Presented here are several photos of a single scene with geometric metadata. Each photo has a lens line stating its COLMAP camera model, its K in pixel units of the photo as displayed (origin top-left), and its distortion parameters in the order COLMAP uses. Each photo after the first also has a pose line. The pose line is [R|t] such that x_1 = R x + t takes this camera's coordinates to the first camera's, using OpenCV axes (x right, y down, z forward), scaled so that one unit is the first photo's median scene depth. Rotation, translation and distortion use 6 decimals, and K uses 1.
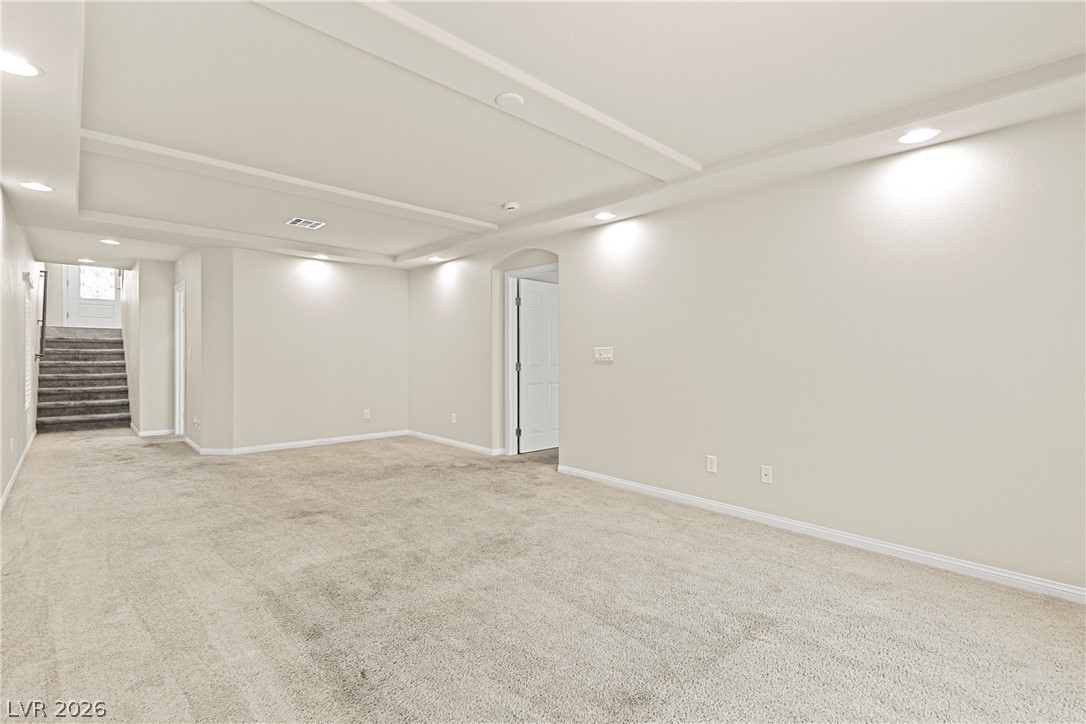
lens RADIAL K [[495.5, 0, 543.3], [0, 495.5, 356.0], [0, 0, 1]] dist [0.002898, -0.001217]
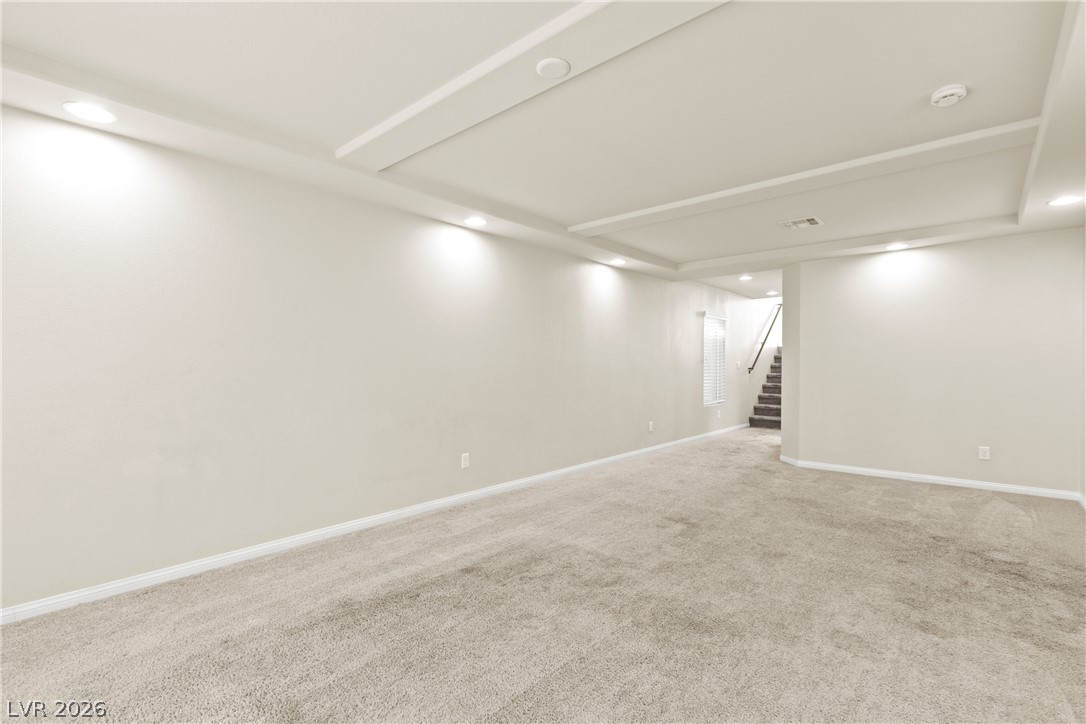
lens RADIAL K [[495.5, 0, 543.3], [0, 495.5, 367.9], [0, 0, 1]] dist [0.002898, -0.001217]
pose [[0.102971, -0.002872, -0.994680, 0.548483], [-0.000140, 0.999996, -0.002902, 0.001845], [0.994684, 0.000438, 0.102970, 0.629580]]
